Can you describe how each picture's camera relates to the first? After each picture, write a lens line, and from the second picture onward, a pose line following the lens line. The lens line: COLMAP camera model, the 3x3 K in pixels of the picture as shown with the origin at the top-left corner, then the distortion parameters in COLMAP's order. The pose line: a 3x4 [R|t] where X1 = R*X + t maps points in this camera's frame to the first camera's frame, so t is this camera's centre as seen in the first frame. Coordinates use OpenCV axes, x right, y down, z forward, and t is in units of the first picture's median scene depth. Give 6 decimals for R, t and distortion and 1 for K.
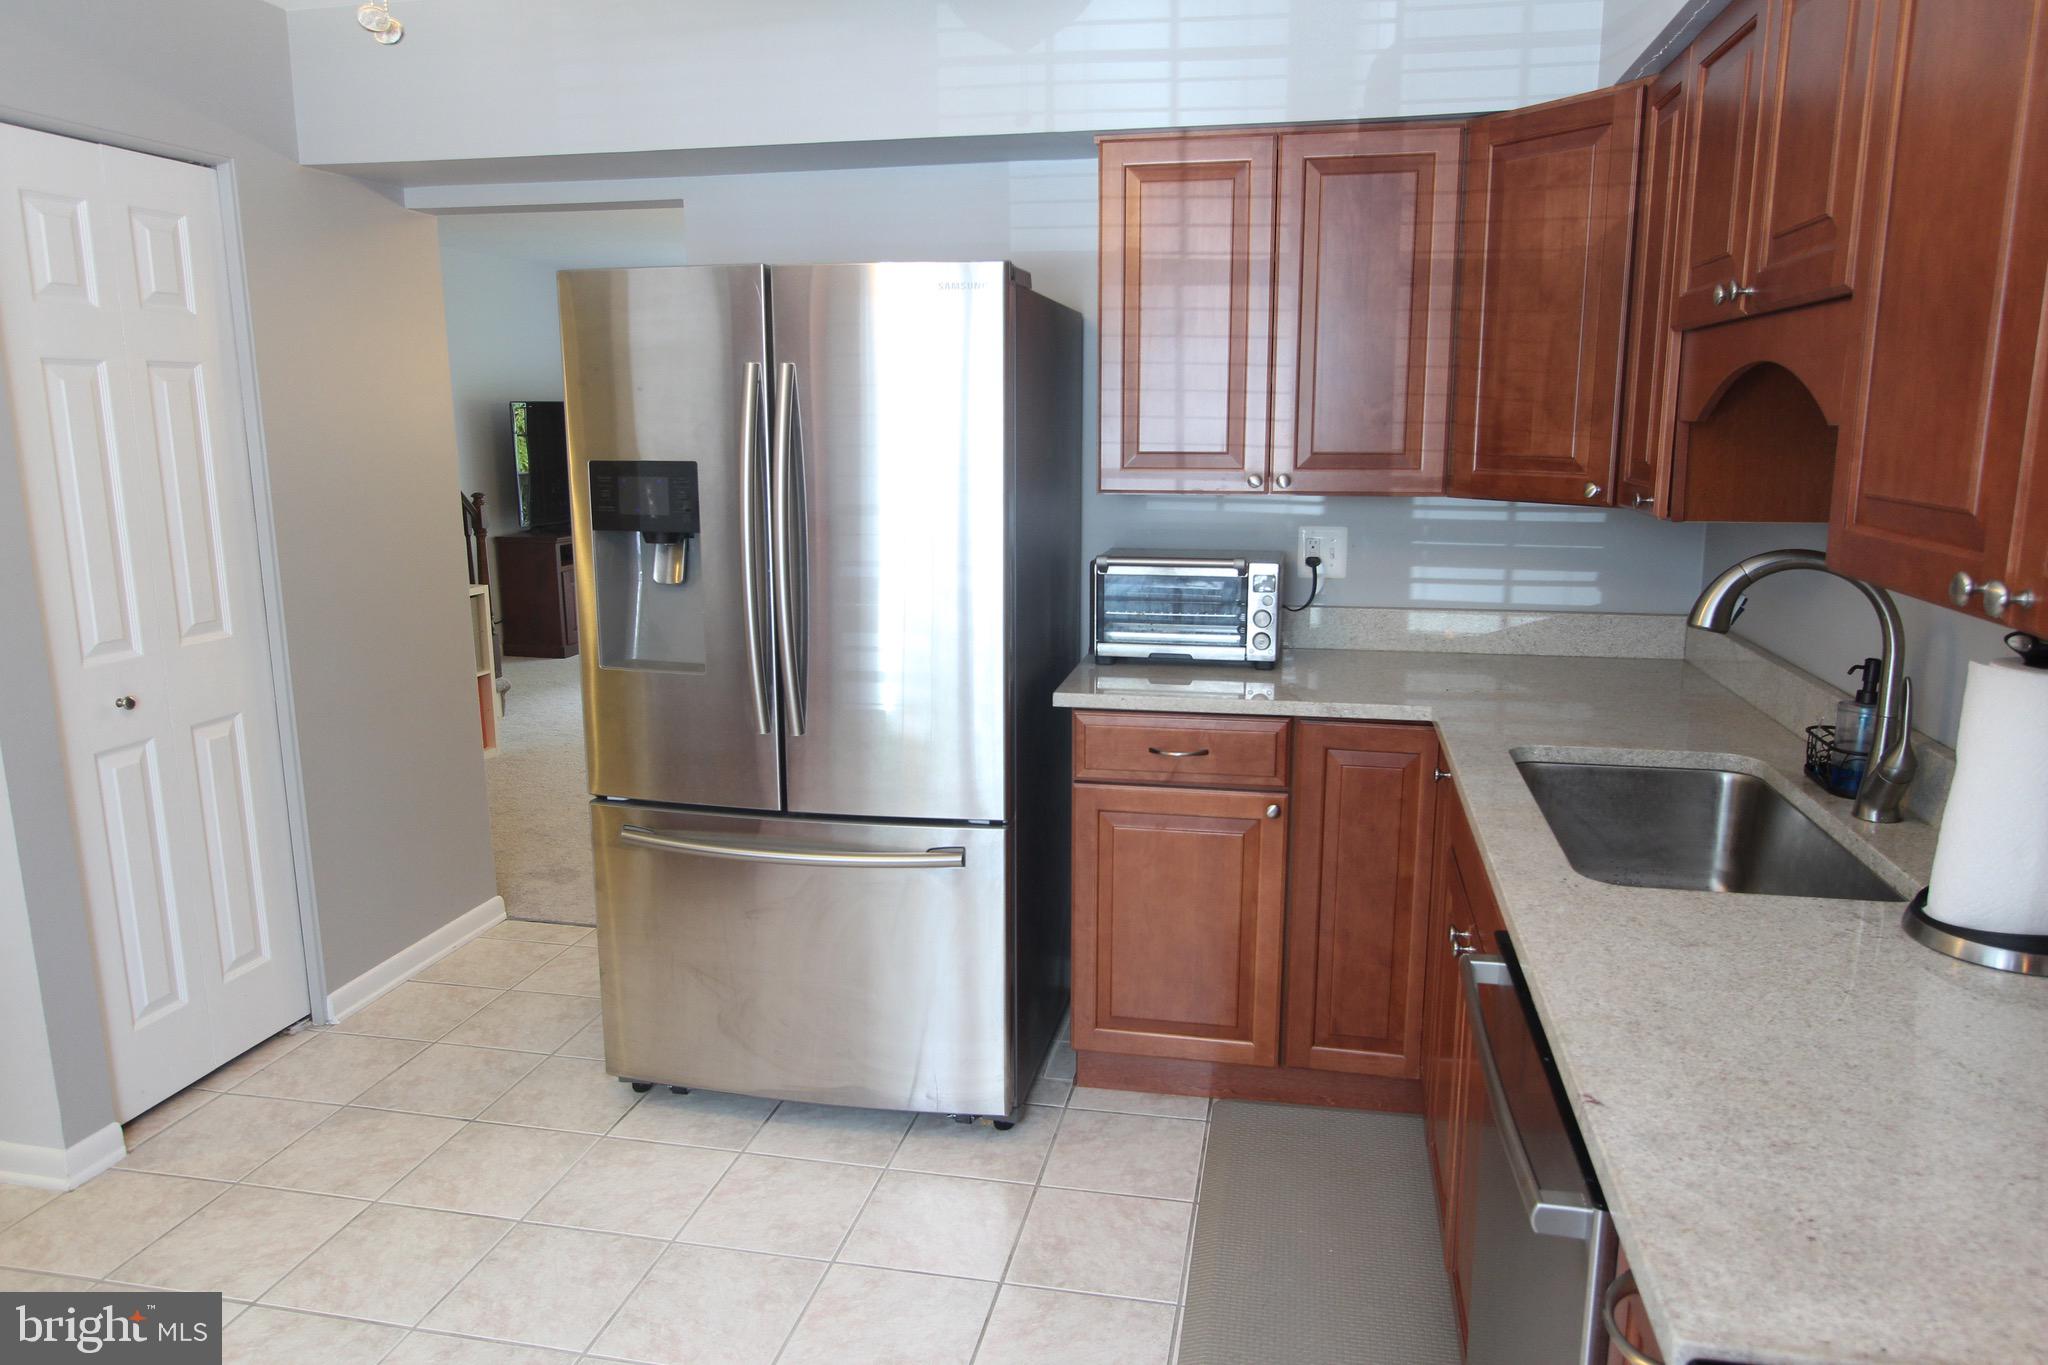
lens RADIAL K [[1341.7, 0, 1038.7], [0, 1341.7, 676.3], [0, 0, 1]] dist [-0.022676, 0.022847]
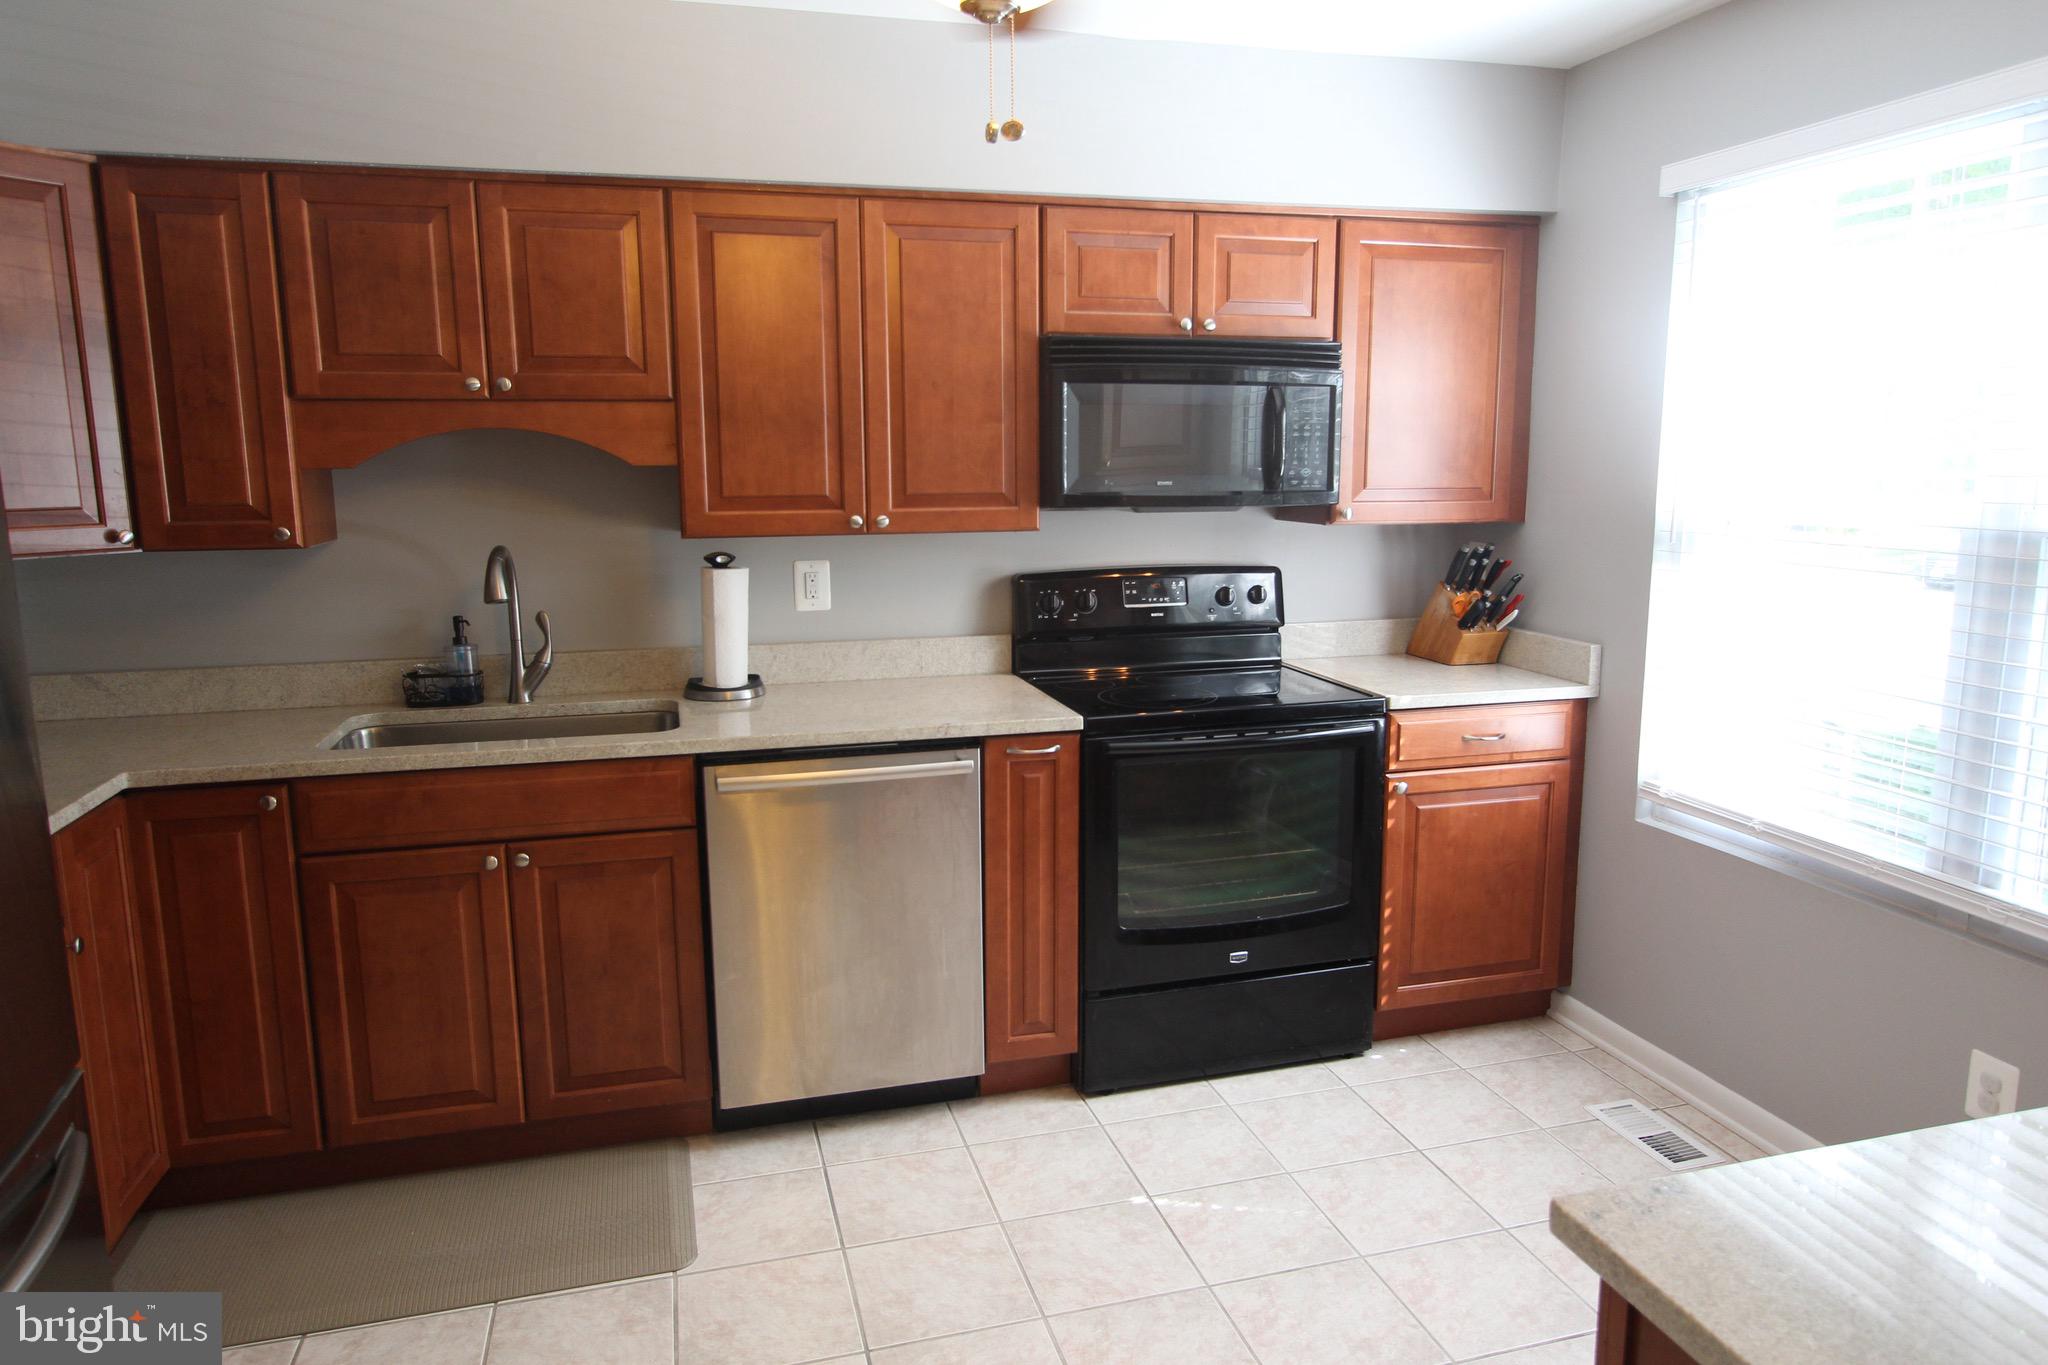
lens RADIAL K [[1341.7, 0, 1038.7], [0, 1341.7, 676.3], [0, 0, 1]] dist [-0.022676, 0.022847]
pose [[-0.461678, -0.139559, 0.876001, -0.828530], [0.179535, 0.952407, 0.246351, -0.159641], [-0.868689, 0.271007, -0.414649, 0.816794]]
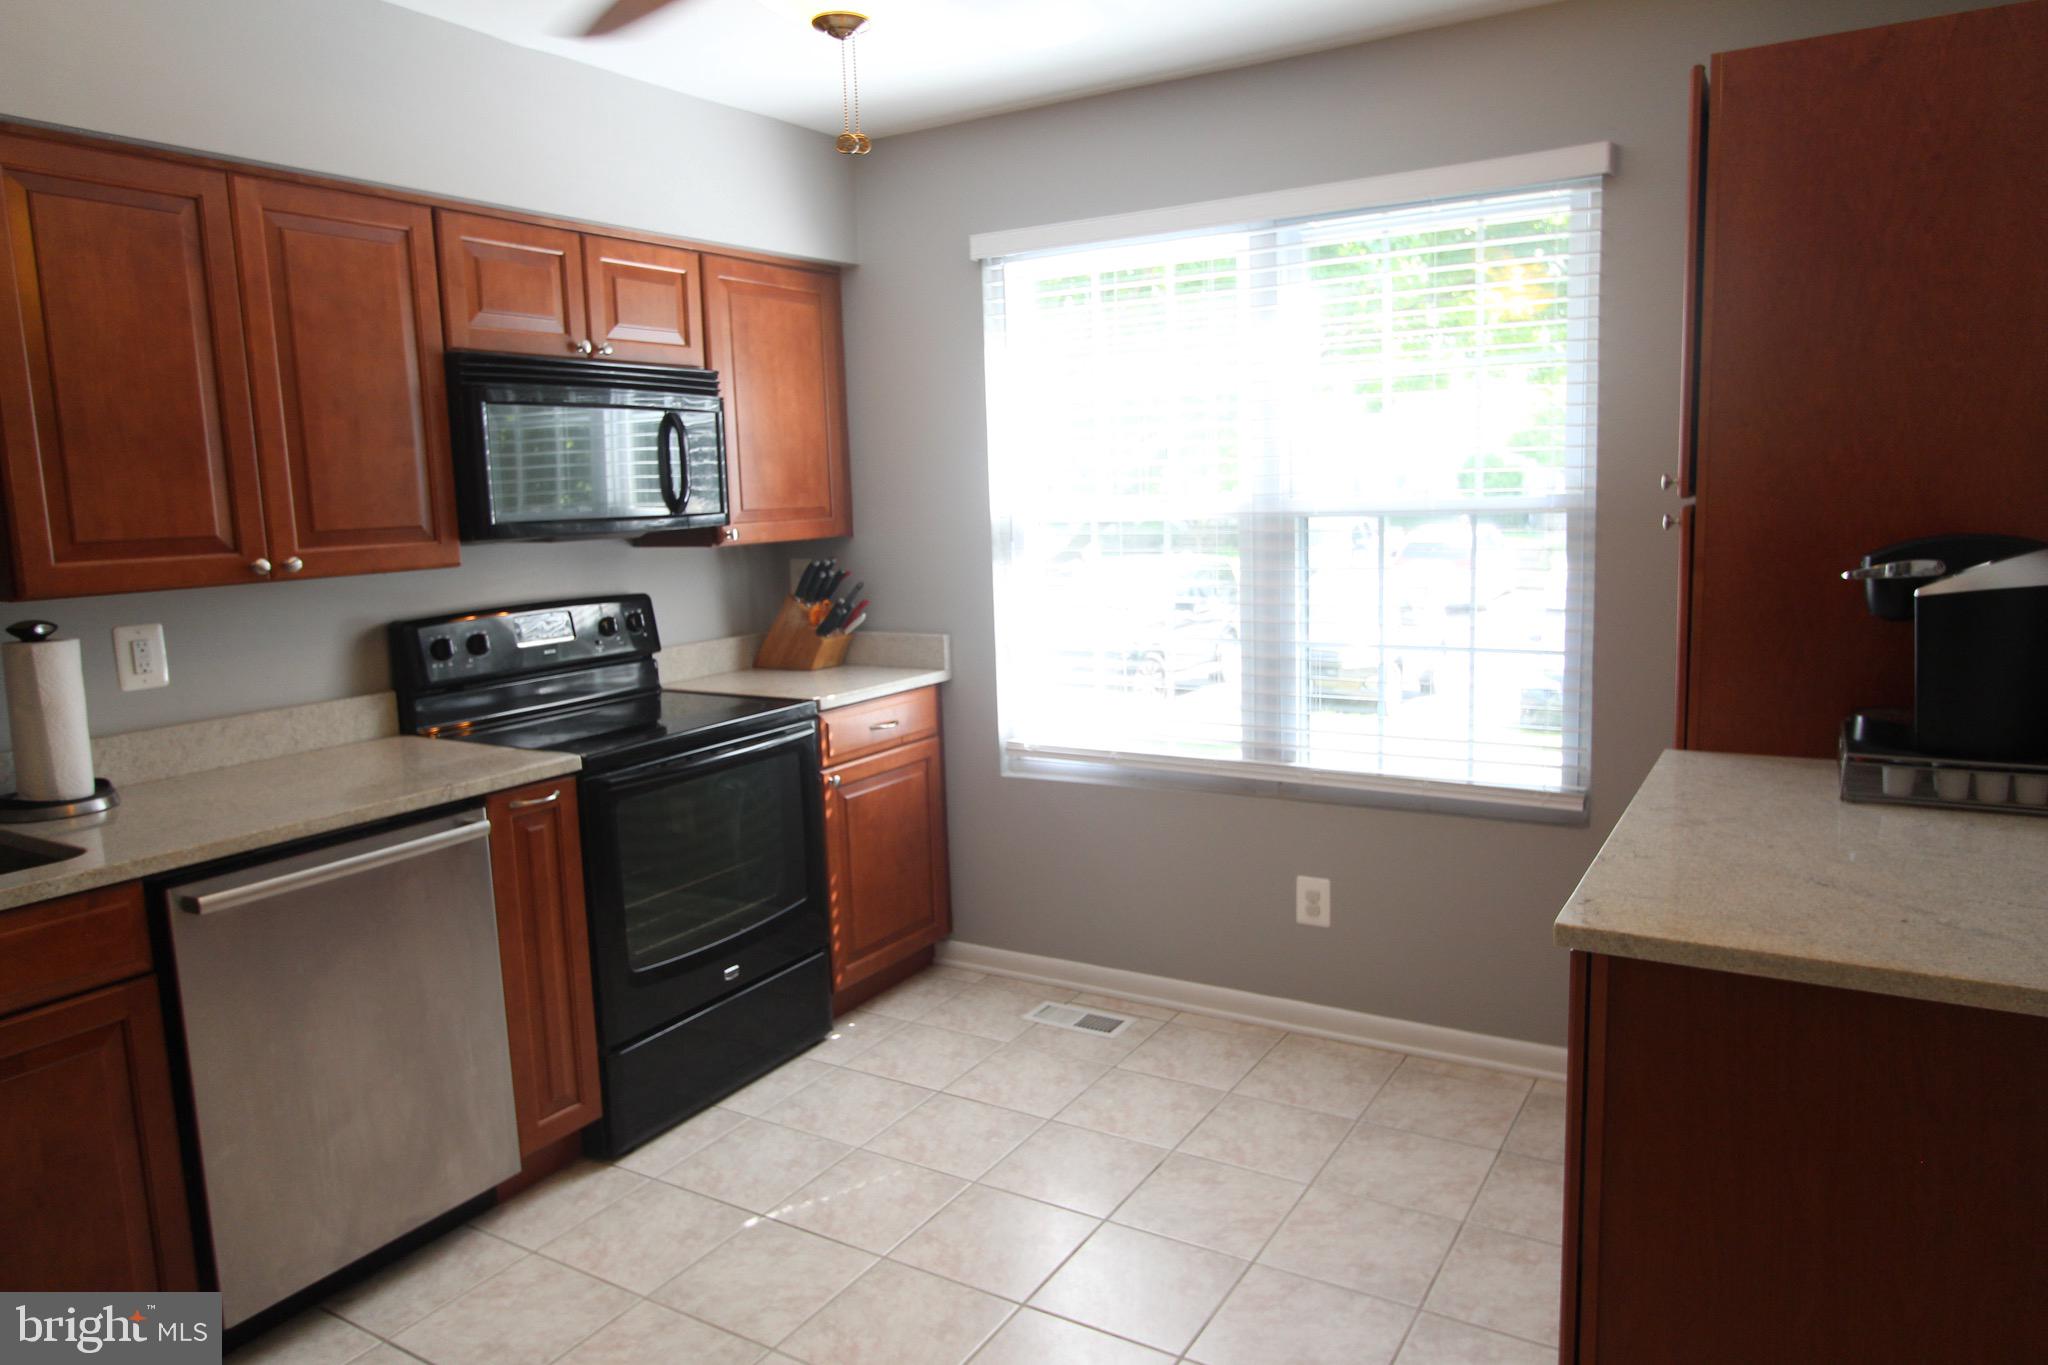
lens RADIAL K [[1341.7, 0, 1038.7], [0, 1341.7, 676.3], [0, 0, 1]] dist [-0.022676, 0.022847]
pose [[-0.941924, -0.014284, 0.335521, -0.554573], [0.099798, 0.942054, 0.320272, -0.205000], [-0.320654, 0.335156, -0.885919, 1.128857]]
